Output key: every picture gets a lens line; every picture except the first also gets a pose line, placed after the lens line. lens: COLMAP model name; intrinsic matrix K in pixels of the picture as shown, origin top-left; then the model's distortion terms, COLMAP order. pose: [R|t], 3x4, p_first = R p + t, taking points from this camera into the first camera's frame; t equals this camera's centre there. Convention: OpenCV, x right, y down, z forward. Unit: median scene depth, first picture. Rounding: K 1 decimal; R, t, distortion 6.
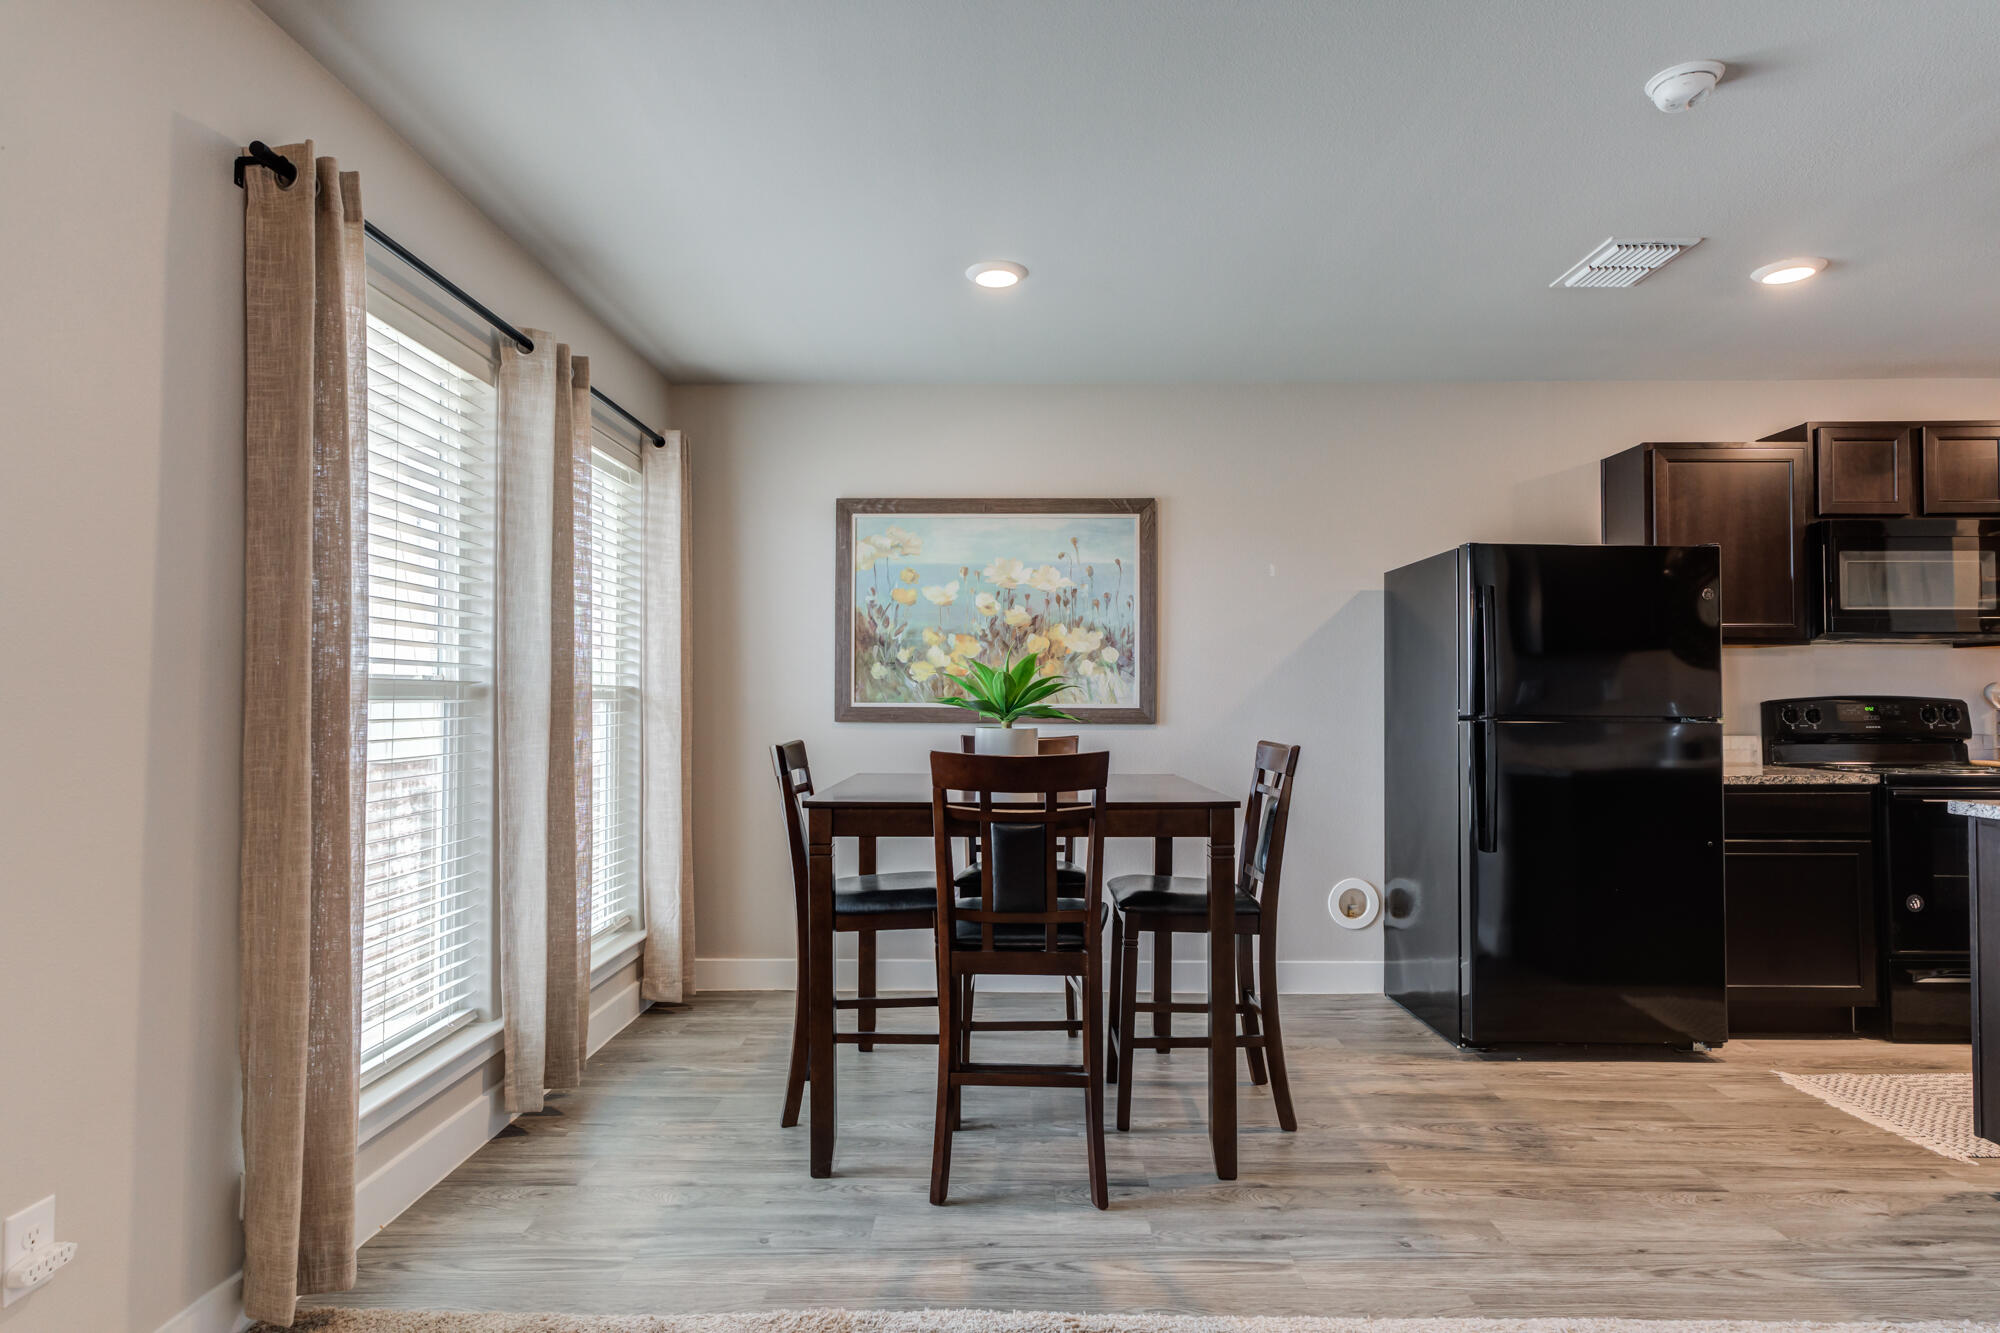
lens RADIAL K [[1126.8, 0, 1000.0], [0, 1126.8, 666.5], [0, 0, 1]] dist [0.003709, 0.000556]
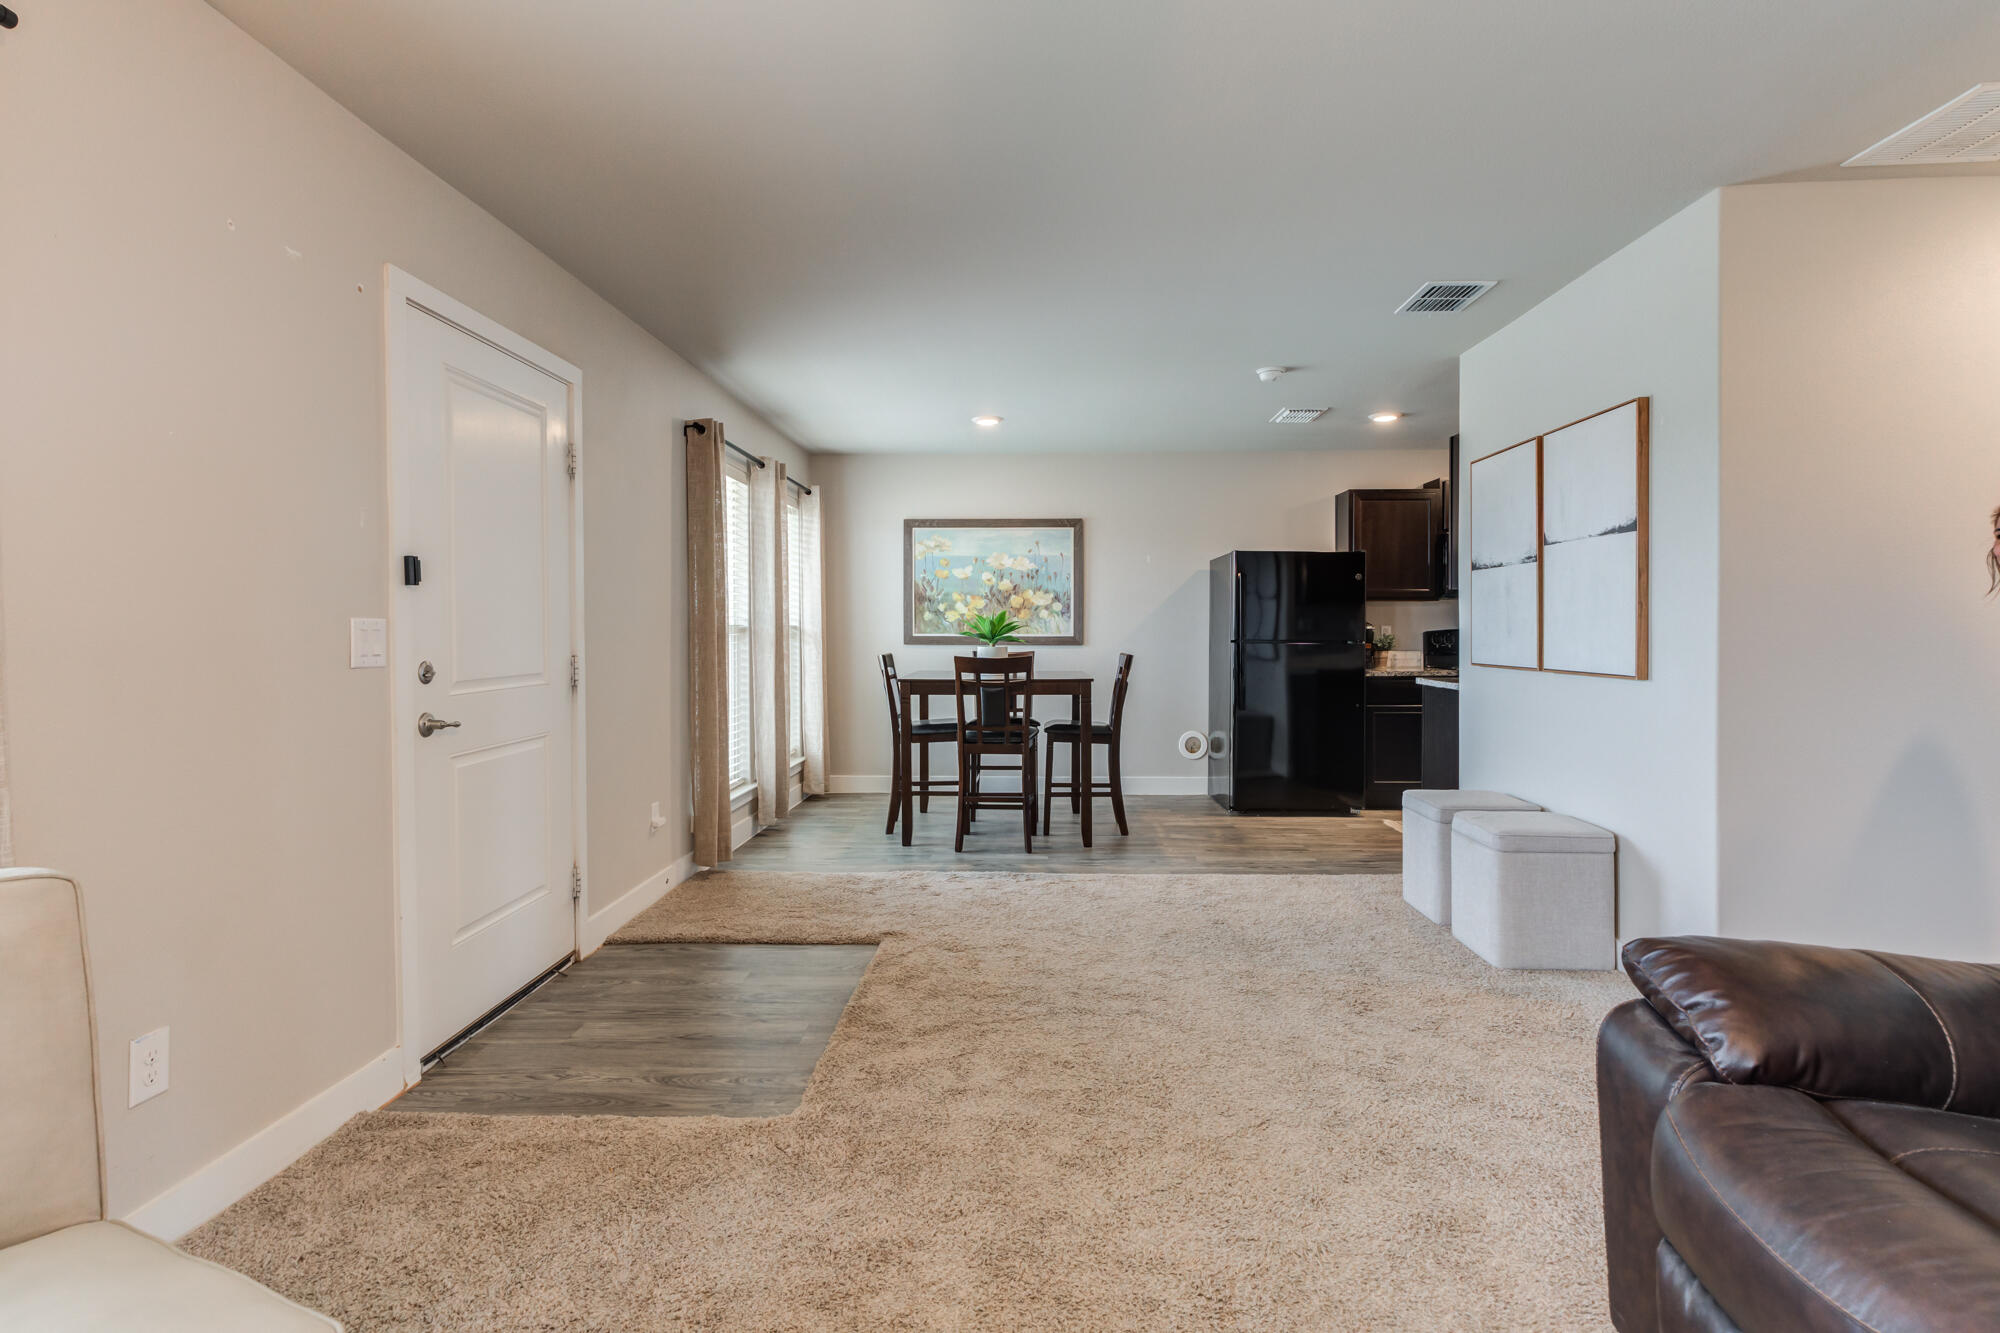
lens RADIAL K [[980.8, 0, 996.0], [0, 980.8, 627.3], [0, 0, 1]] dist [-0.000206, 0.000333]
pose [[0.999551, -0.002974, -0.029812, 0.047279], [0.003830, 0.999581, 0.028678, -0.022532], [0.029714, -0.028779, 0.999144, -0.558966]]
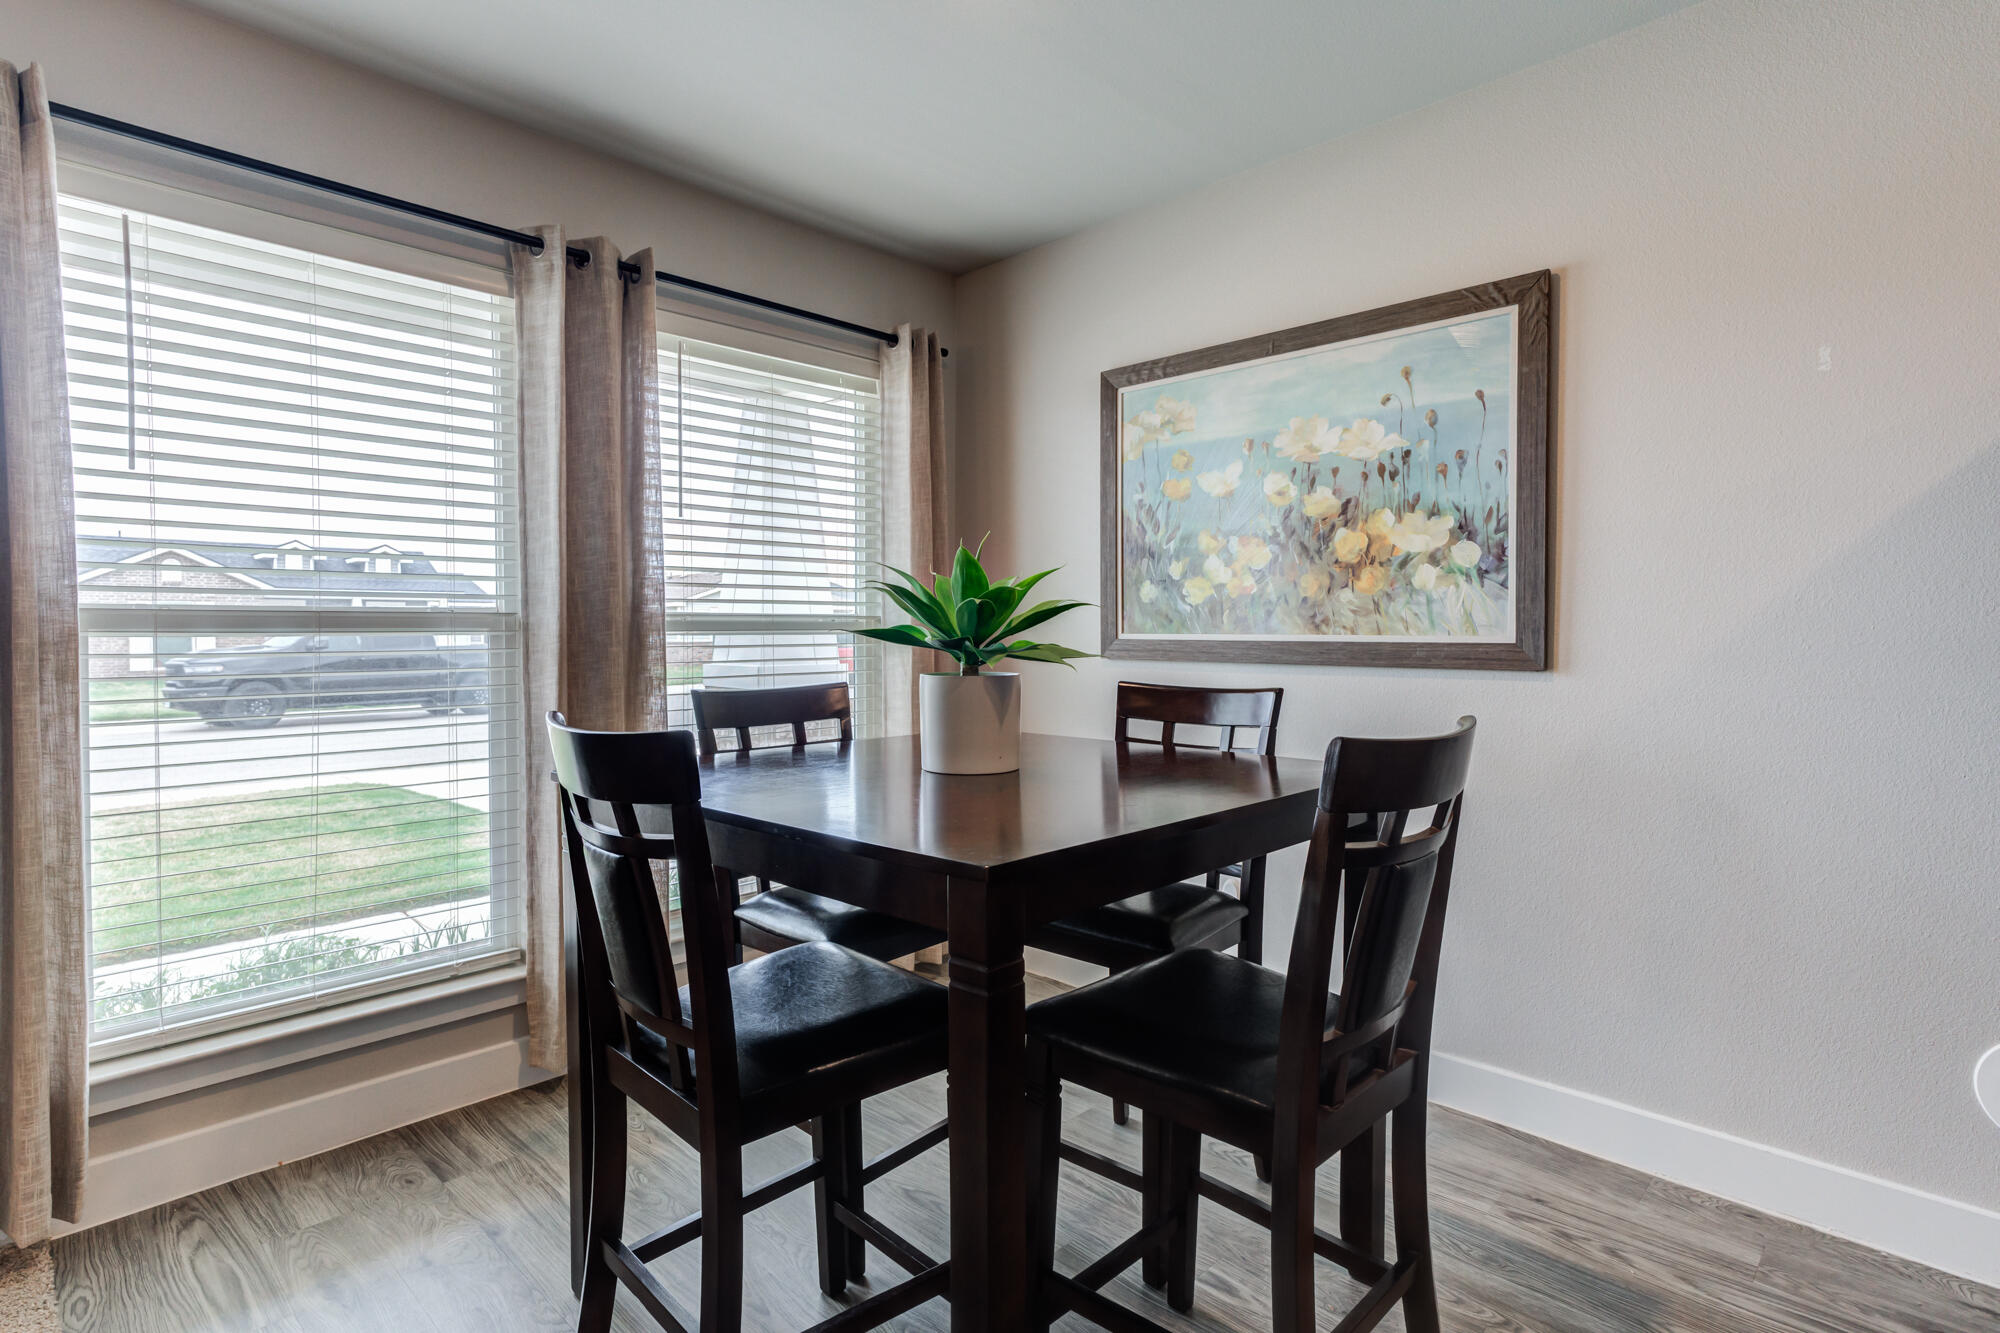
lens RADIAL K [[990.3, 0, 1005.5], [0, 990.3, 648.1], [0, 0, 1]] dist [-0.000345, 0.007076]
pose [[0.729964, 0.010462, -0.683406, 0.280769], [0.023630, 0.998899, 0.040532, 0.012607], [0.683077, -0.045735, 0.728913, 0.450107]]
